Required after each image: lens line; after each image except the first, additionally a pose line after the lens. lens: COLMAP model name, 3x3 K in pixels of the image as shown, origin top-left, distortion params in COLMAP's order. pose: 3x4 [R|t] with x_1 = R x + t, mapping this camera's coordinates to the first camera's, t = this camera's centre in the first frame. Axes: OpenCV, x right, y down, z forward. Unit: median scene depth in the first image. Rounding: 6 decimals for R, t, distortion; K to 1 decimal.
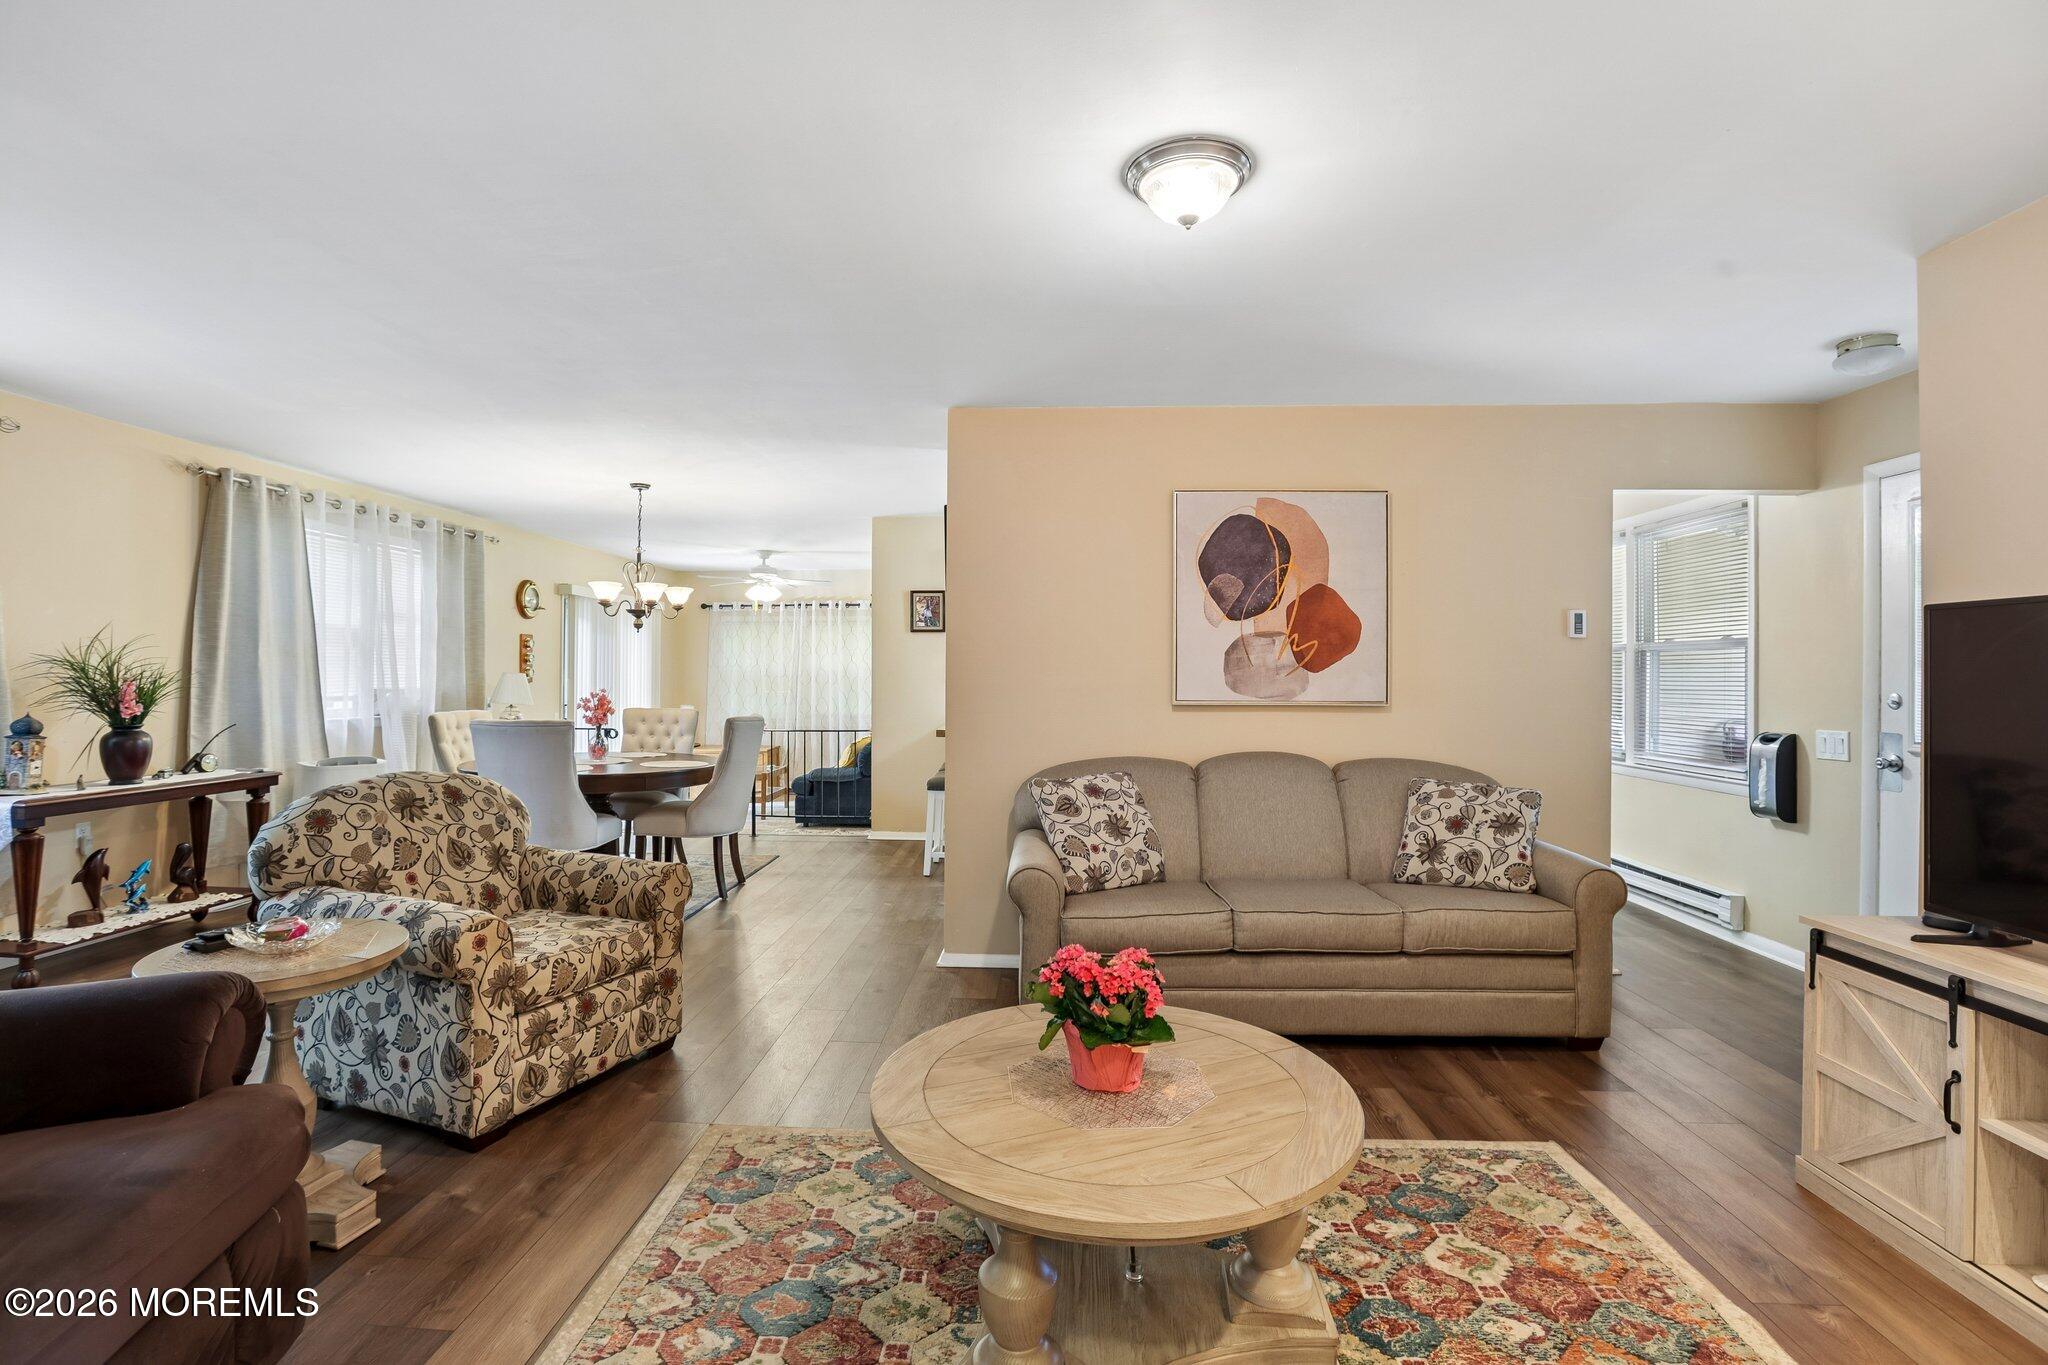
lens RADIAL K [[942.9, 0, 1001.9], [0, 942.9, 664.4], [0, 0, 1]] dist [-0.056835, 0.024076]
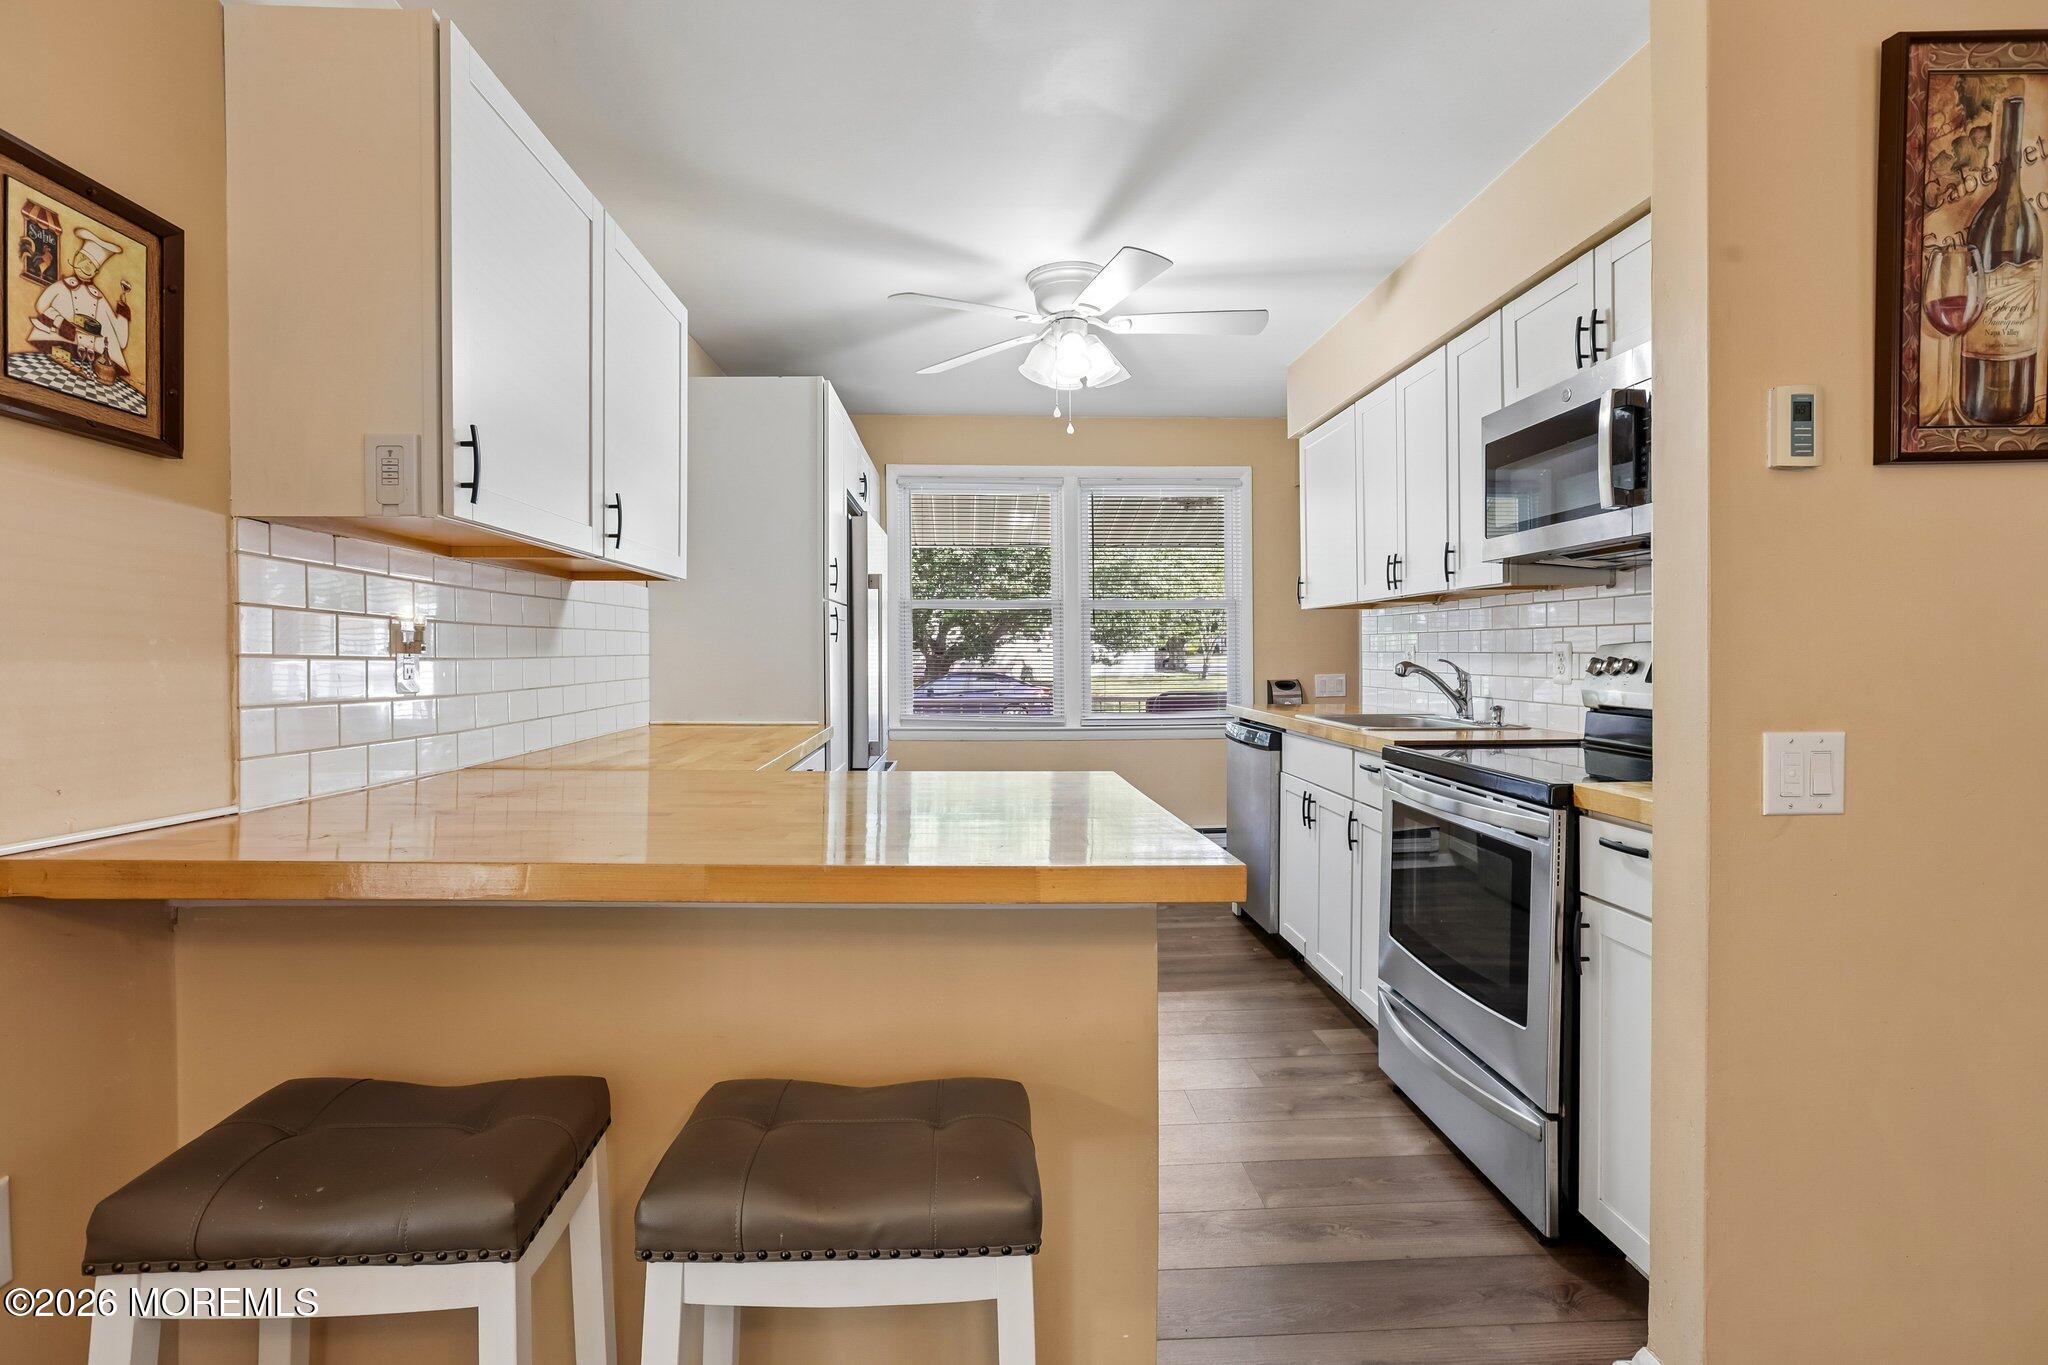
lens RADIAL K [[942.9, 0, 1001.9], [0, 942.9, 664.4], [0, 0, 1]] dist [-0.056835, 0.024076]
pose [[-0.091414, -0.015593, 0.995691, -0.358850], [-0.001153, 0.999878, 0.015553, 0.036417], [-0.995812, 0.000274, -0.091421, 1.522747]]
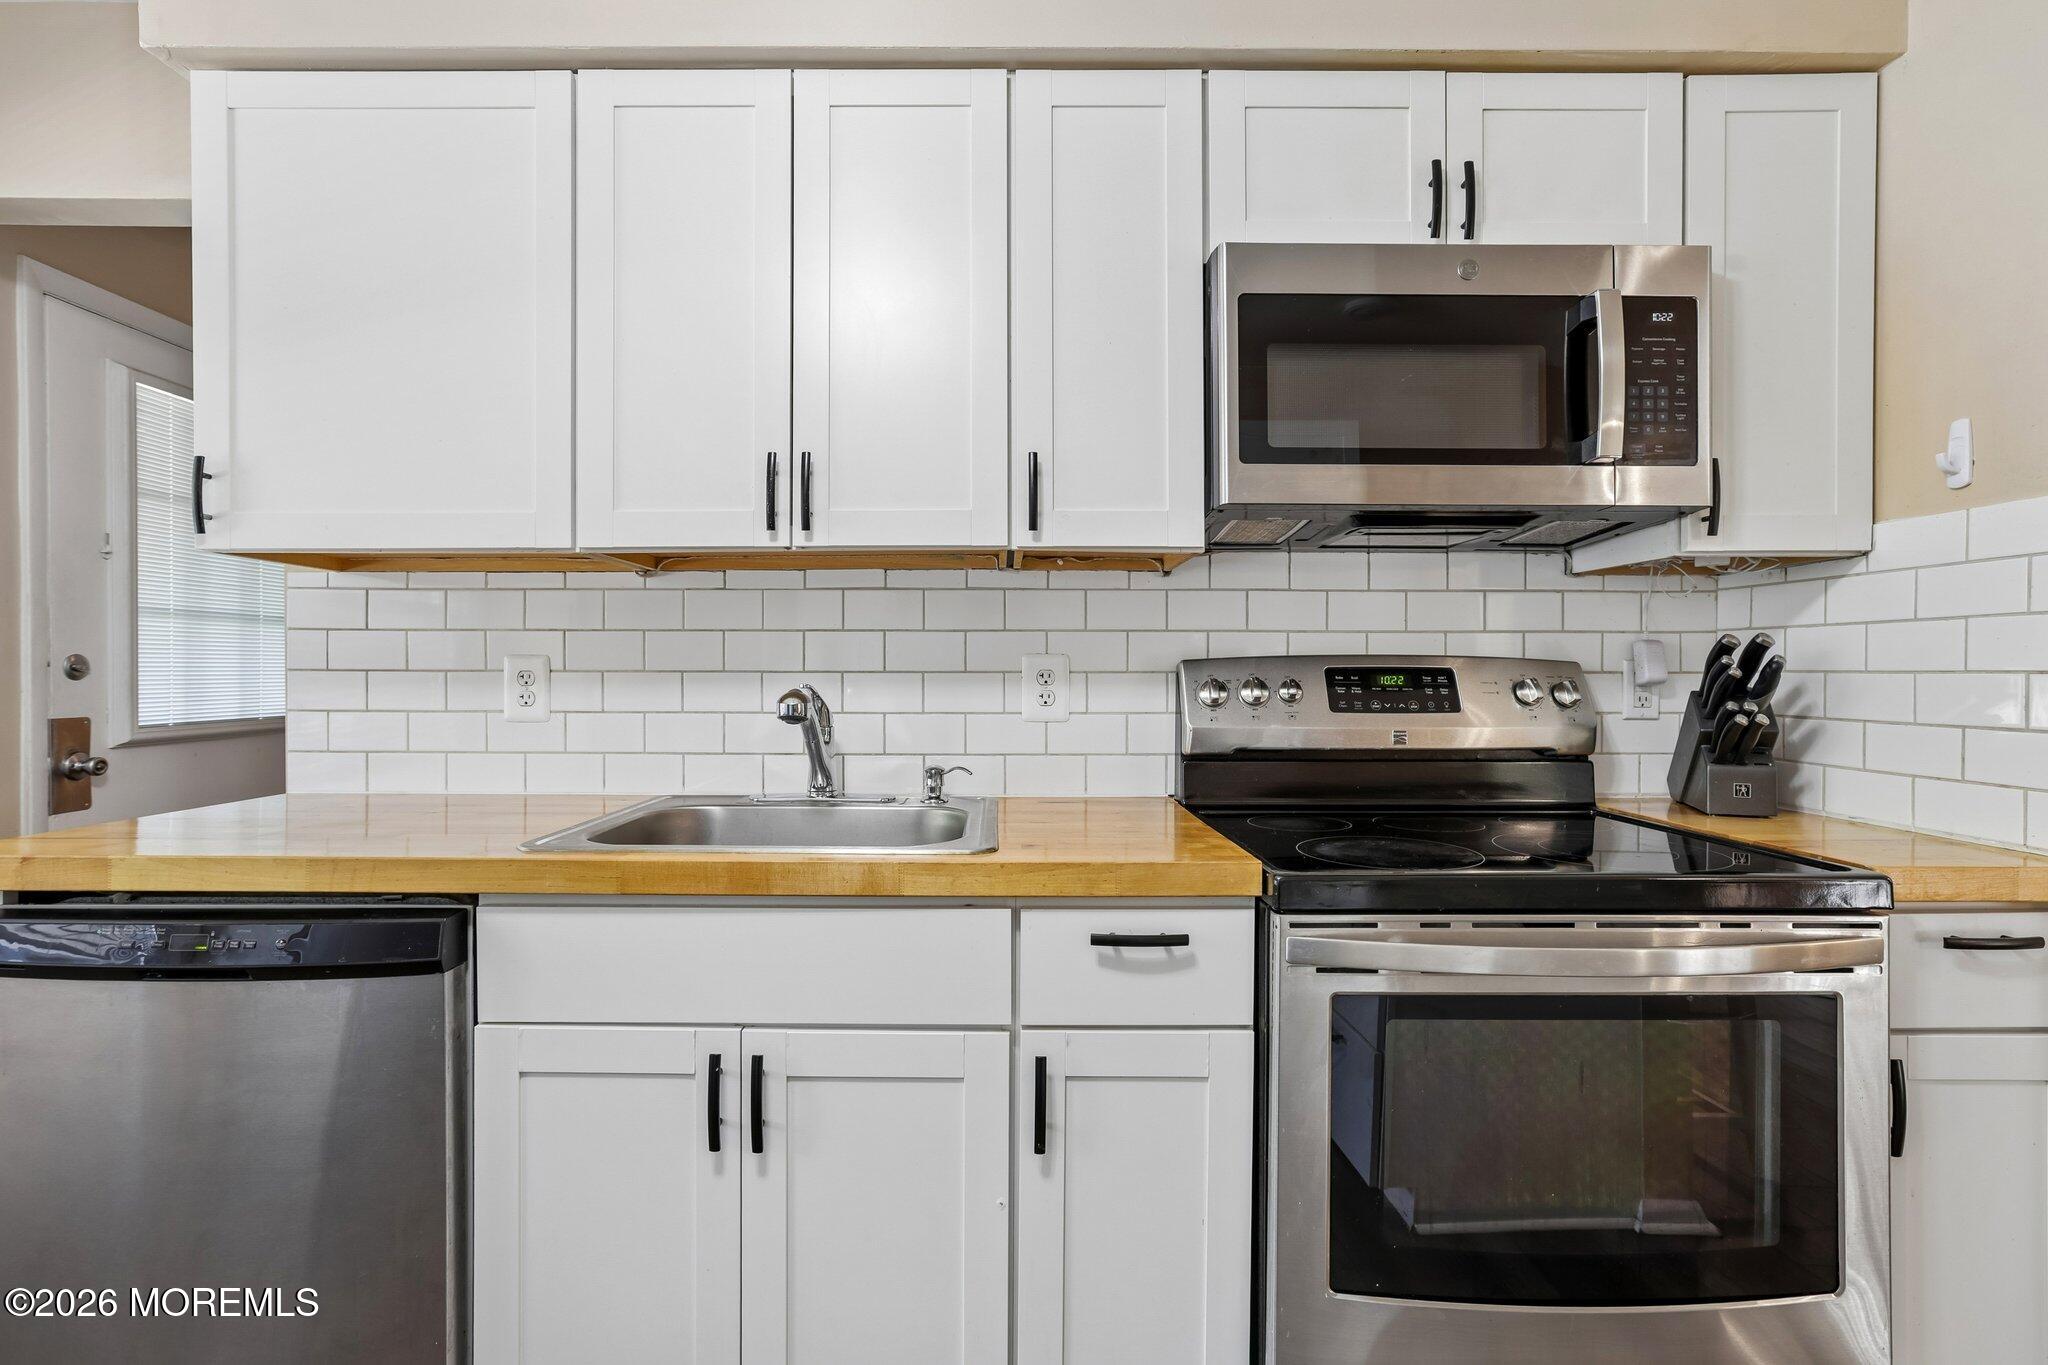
lens RADIAL K [[941.1, 0, 1004.2], [0, 941.1, 680.0], [0, 0, 1]] dist [-0.039134, 0.022780]
pose [[-0.998167, -0.003207, -0.060429, 0.339621], [-0.003191, 0.999995, -0.000354, 0.042045], [0.060430, -0.000161, -0.998172, 1.483289]]
